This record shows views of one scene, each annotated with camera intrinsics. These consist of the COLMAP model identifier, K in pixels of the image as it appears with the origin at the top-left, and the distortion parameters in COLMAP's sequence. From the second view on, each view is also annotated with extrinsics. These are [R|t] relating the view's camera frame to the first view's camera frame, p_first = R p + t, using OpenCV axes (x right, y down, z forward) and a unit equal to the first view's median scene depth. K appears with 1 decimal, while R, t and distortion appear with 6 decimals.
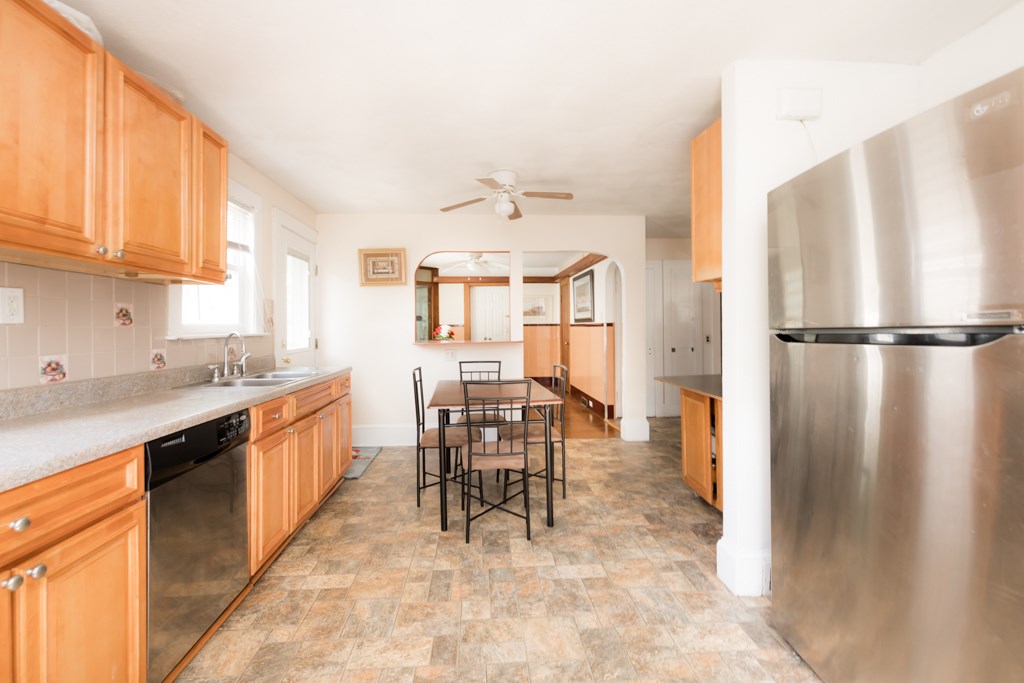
lens RADIAL K [[439.1, 0, 515.7], [0, 439.1, 329.5], [0, 0, 1]] dist [0.001005, 0.000152]
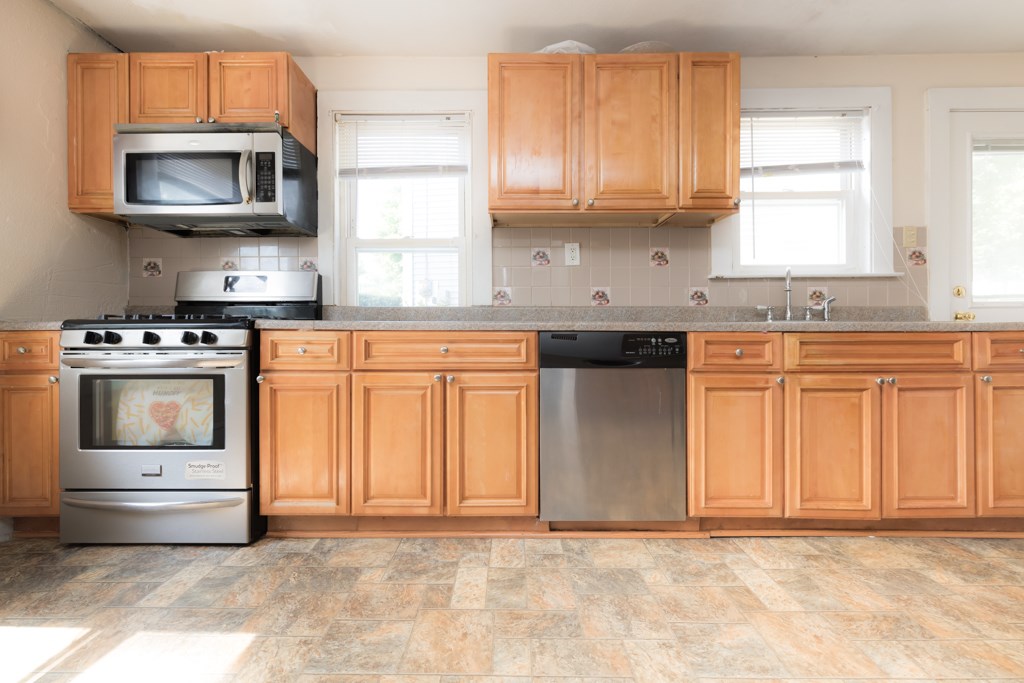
lens RADIAL K [[431.9, 0, 512.0], [0, 431.9, 341.5], [0, 0, 1]] dist [-0.000715, 0.000051]
pose [[-0.115663, 0.012756, -0.993207, 0.322897], [-0.007612, 0.999877, 0.013728, 0.177993], [0.993259, 0.009148, -0.115552, 0.705069]]
